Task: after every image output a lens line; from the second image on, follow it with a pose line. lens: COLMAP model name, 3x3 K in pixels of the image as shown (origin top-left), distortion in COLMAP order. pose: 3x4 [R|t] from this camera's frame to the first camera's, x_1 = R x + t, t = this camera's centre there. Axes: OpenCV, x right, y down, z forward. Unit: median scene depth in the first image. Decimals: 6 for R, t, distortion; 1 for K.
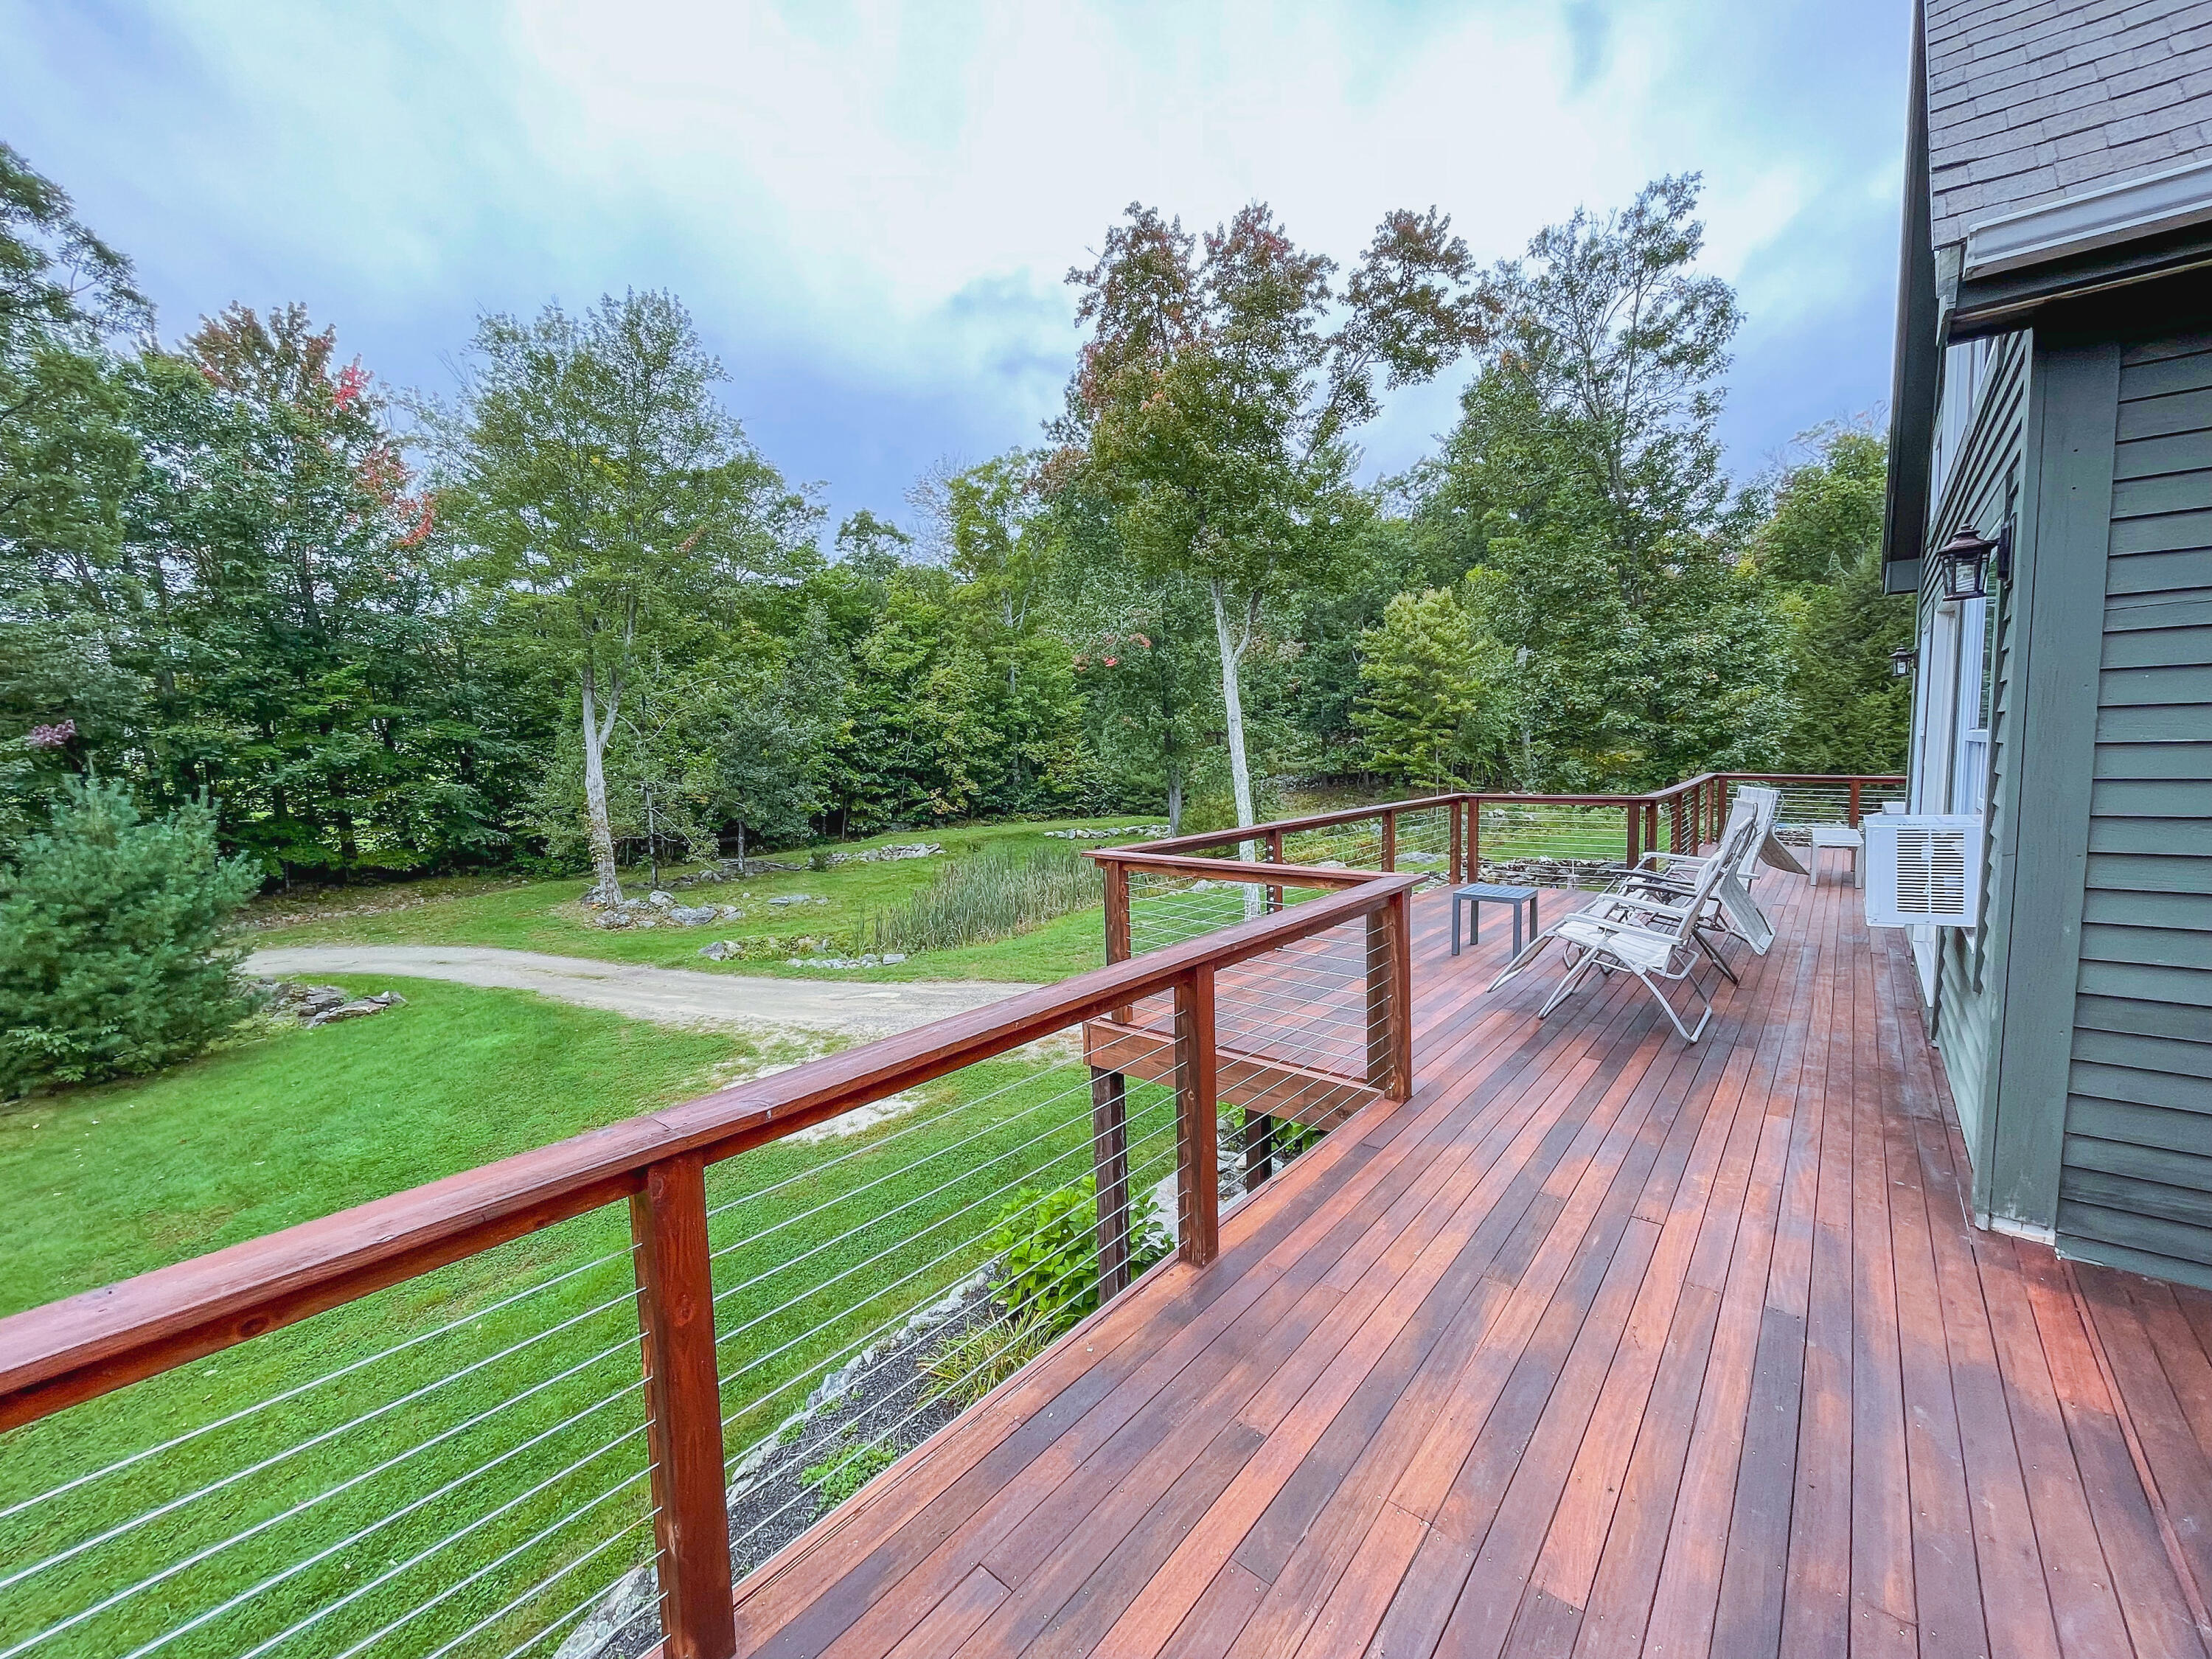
lens RADIAL K [[892.1, 0, 1108.5], [0, 892.1, 825.0], [0, 0, 1]] dist [0.001476, -0.001422]
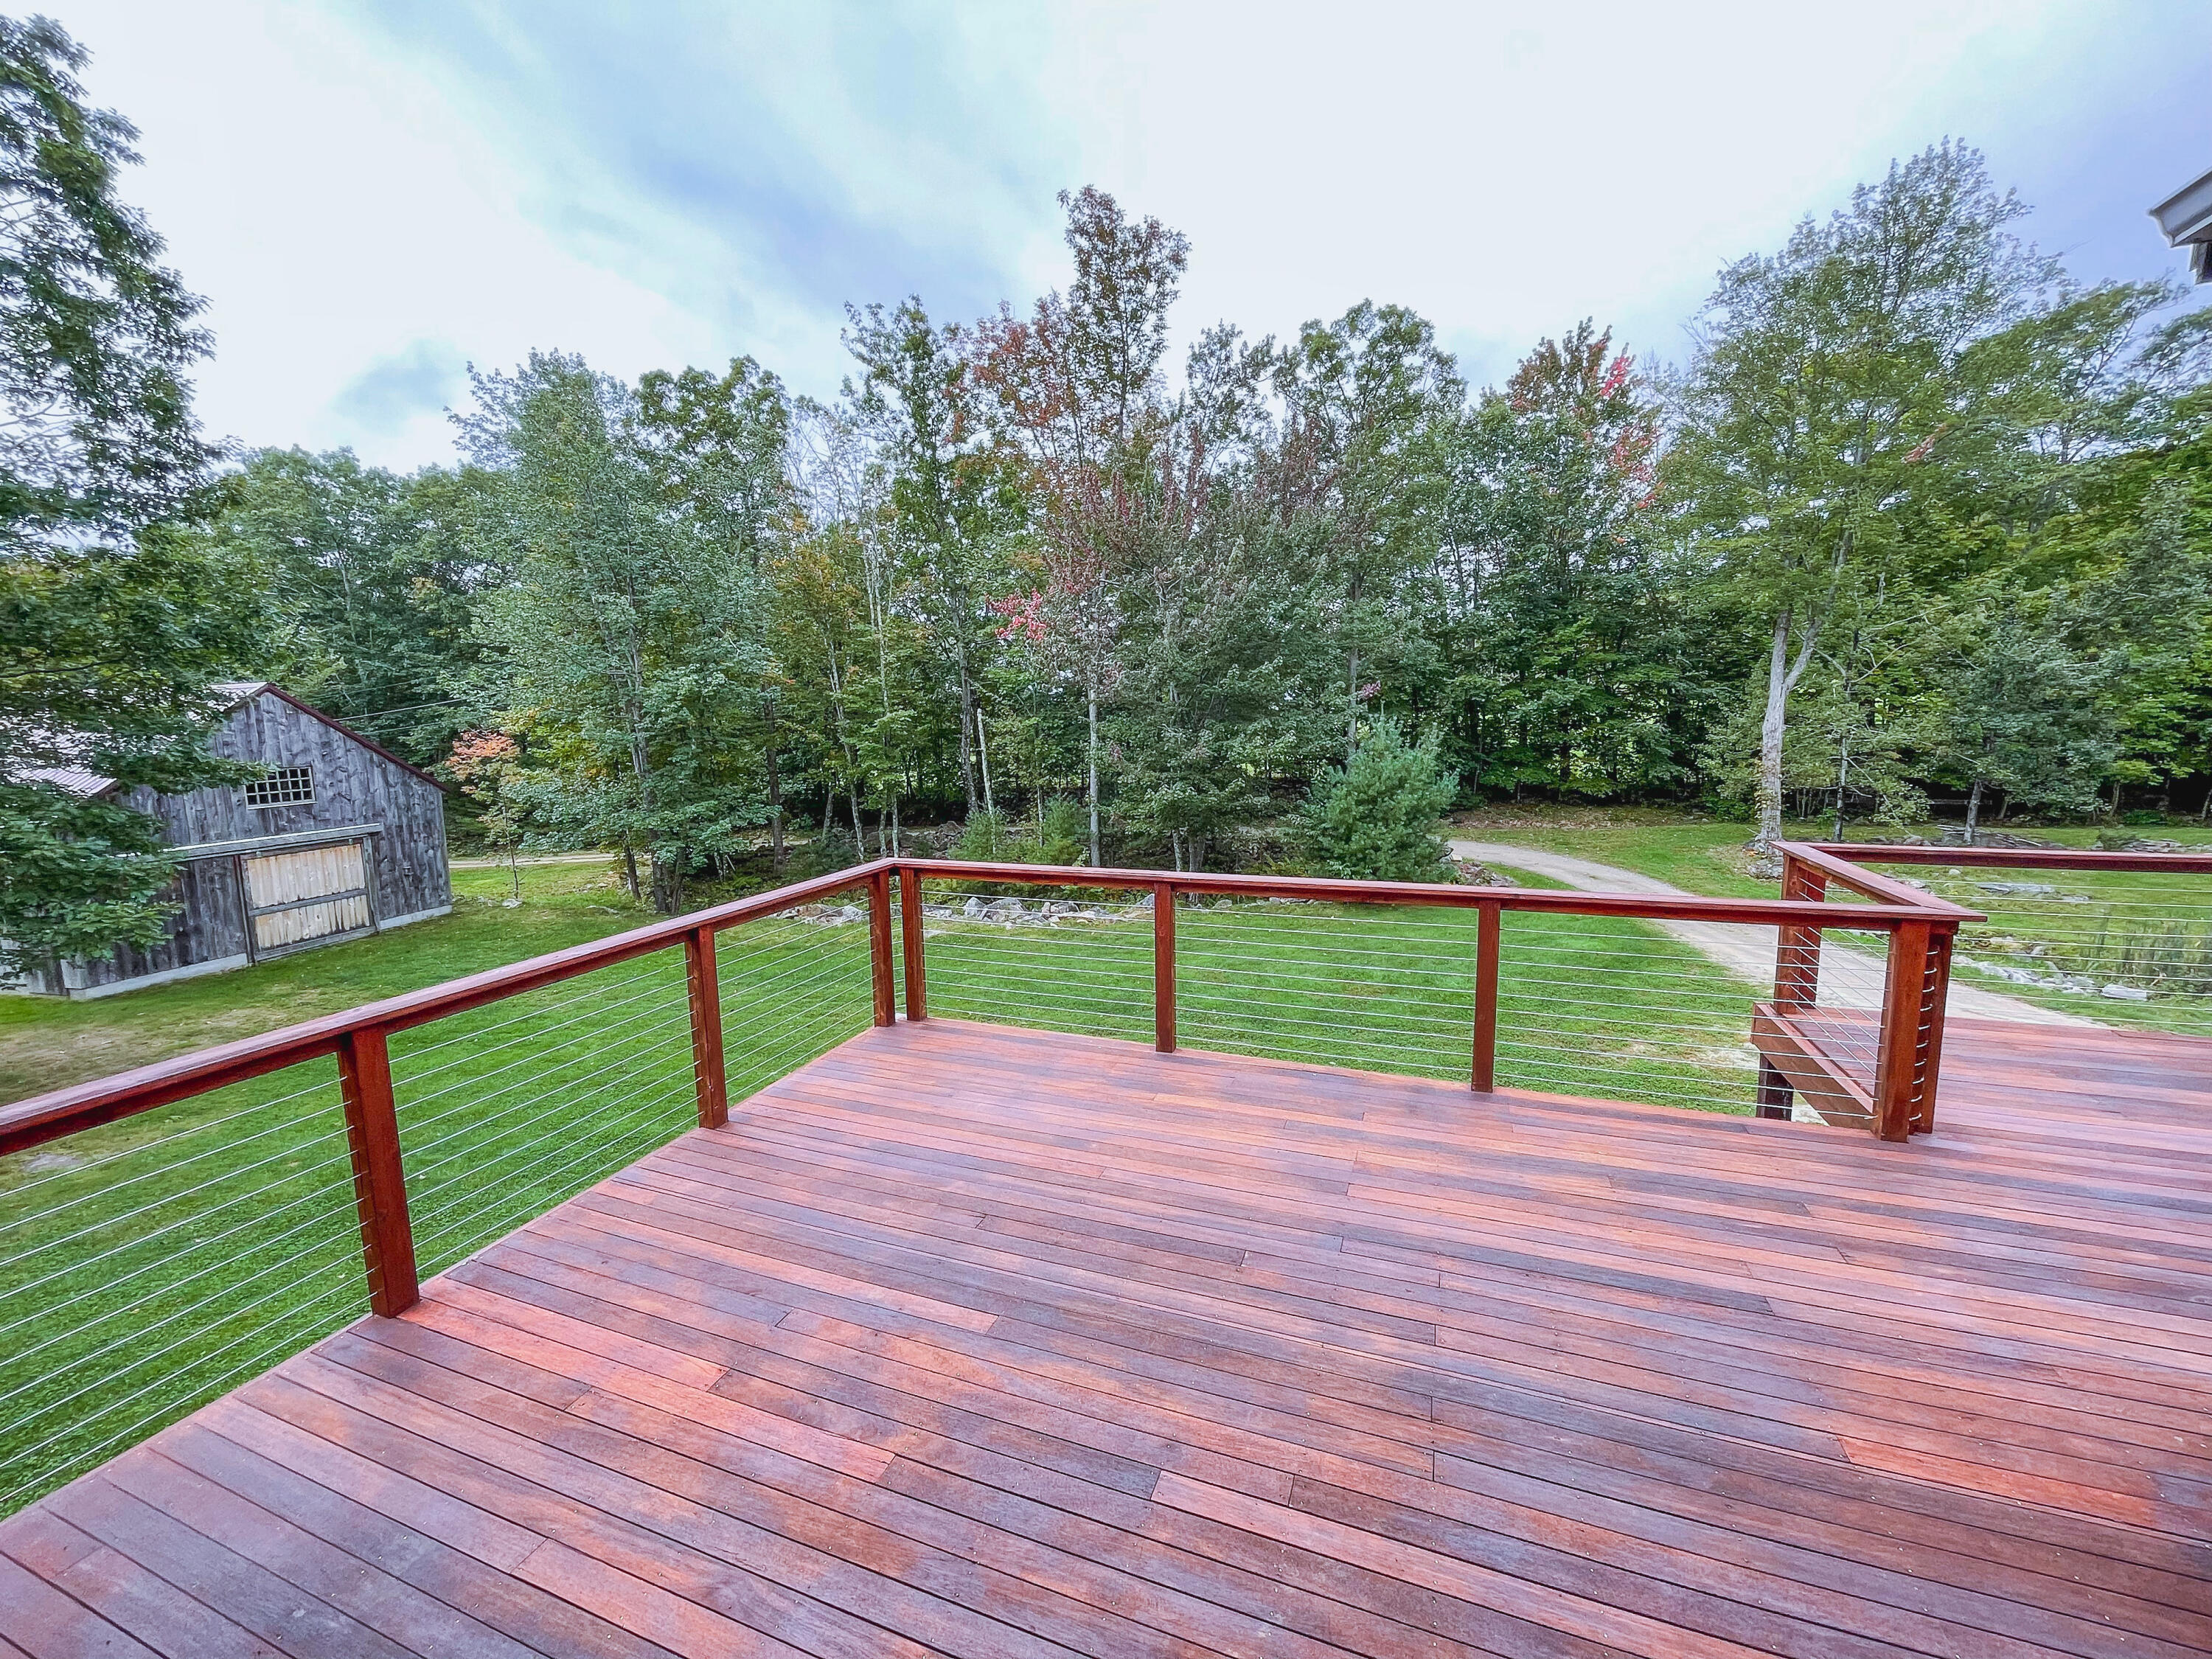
lens RADIAL K [[892.1, 0, 1096.8], [0, 892.1, 829.7], [0, 0, 1]] dist [0.001476, -0.001422]
pose [[0.329986, 0.143527, -0.933011, 0.098964], [-0.070777, 0.989354, 0.127162, -0.008402], [0.941329, 0.024074, 0.336632, -0.012285]]
